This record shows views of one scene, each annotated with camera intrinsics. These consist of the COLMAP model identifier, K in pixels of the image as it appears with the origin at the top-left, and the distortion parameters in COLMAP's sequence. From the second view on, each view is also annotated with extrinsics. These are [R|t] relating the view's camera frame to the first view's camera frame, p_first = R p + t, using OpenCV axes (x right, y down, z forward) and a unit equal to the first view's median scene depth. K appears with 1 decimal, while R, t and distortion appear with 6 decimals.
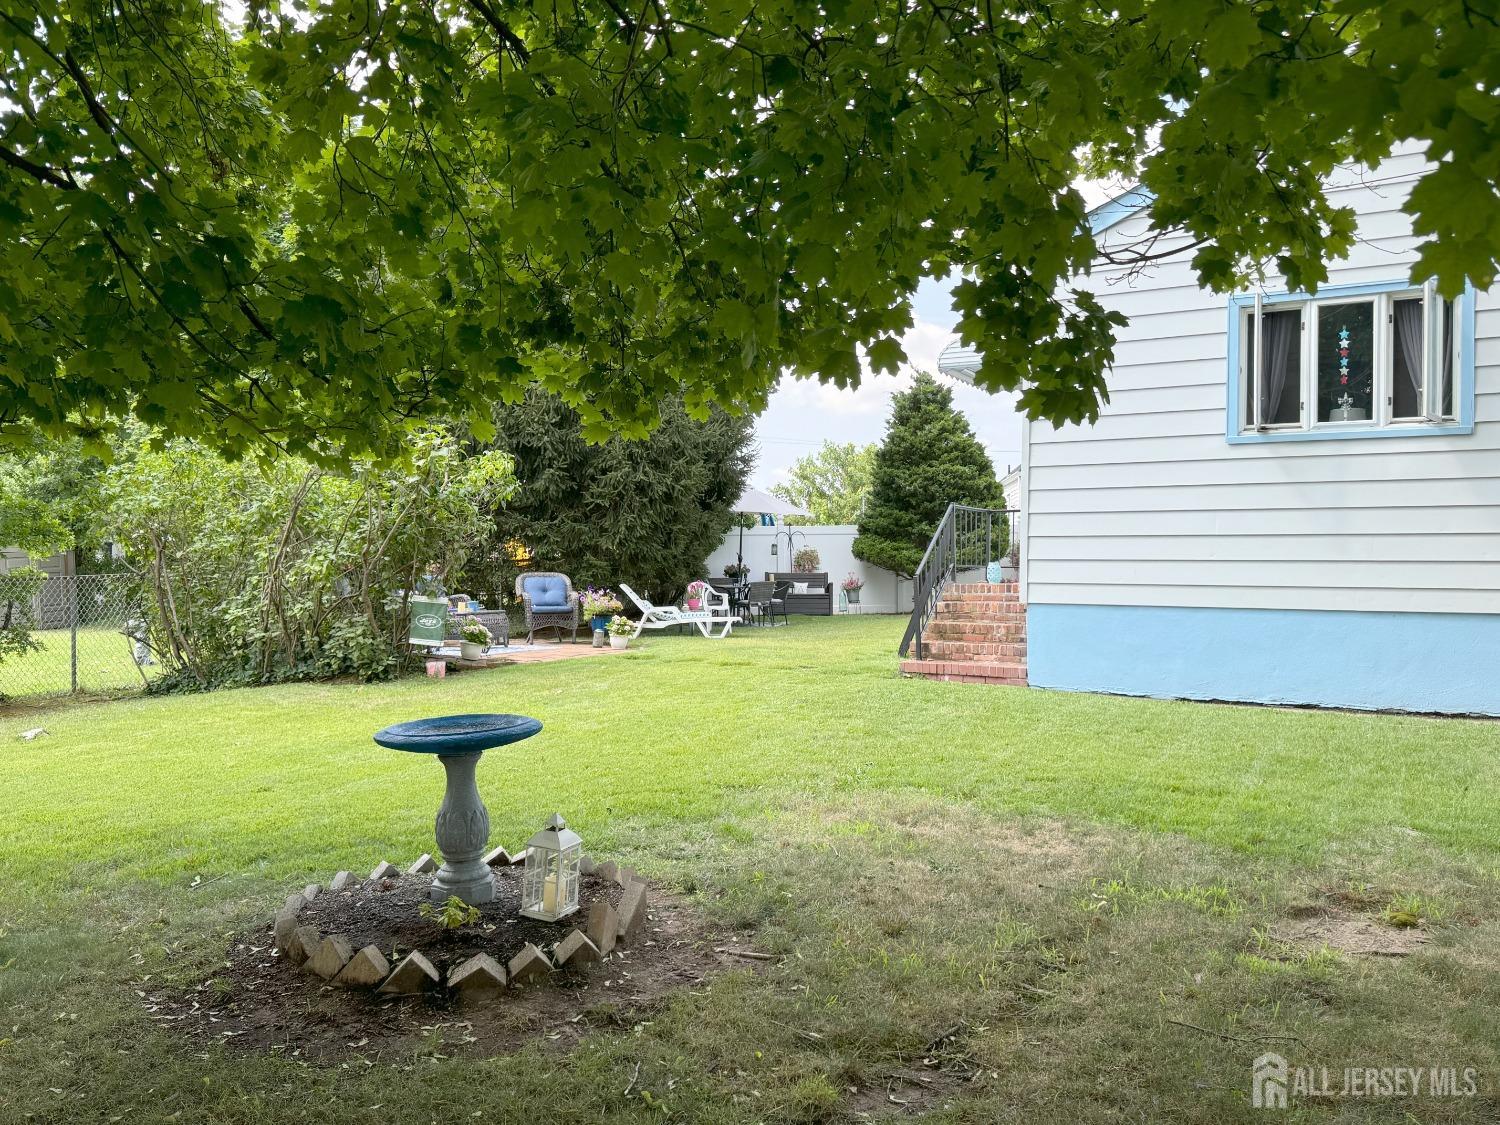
lens RADIAL K [[1225.5, 0, 754.2], [0, 1225.5, 564.3], [0, 0, 1]] dist [0.012371, 0.000734]
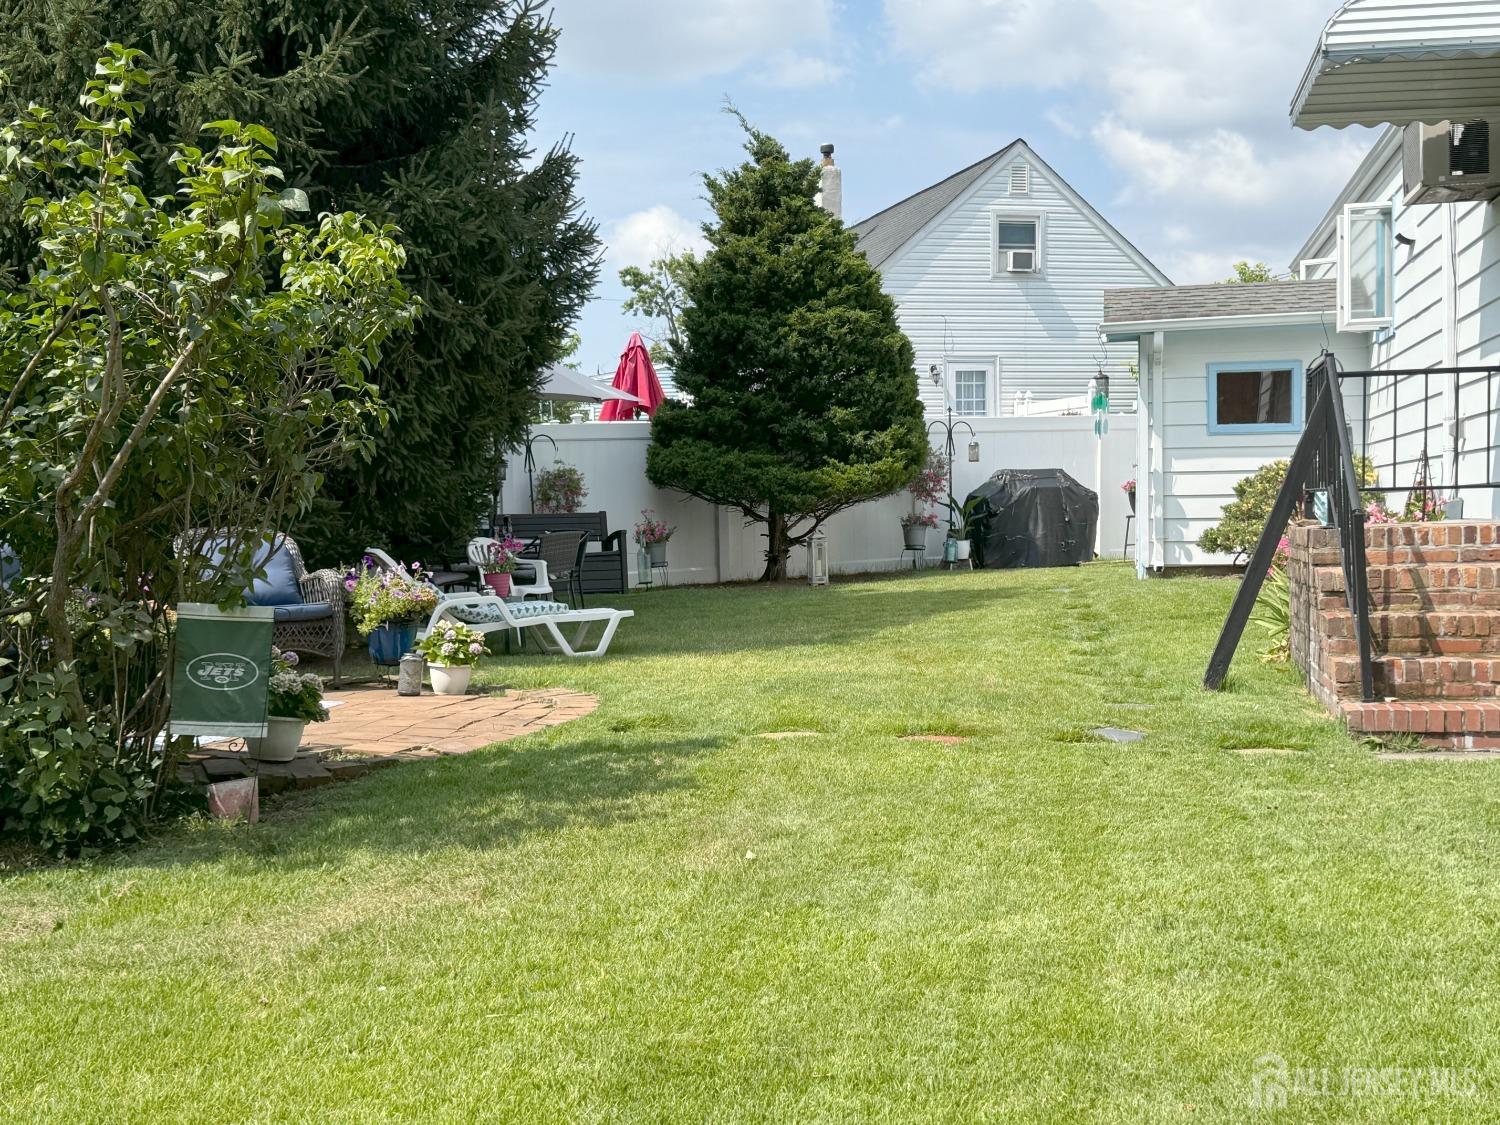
lens RADIAL K [[1896.7, 0, 746.8], [0, 1896.7, 561.8], [0, 0, 1]] dist [0.029578, 0.000000]
pose [[0.947950, -0.033618, 0.316638, -0.150122], [0.022387, 0.998987, 0.039042, -0.002476], [-0.317630, -0.029922, 0.947743, 0.210161]]
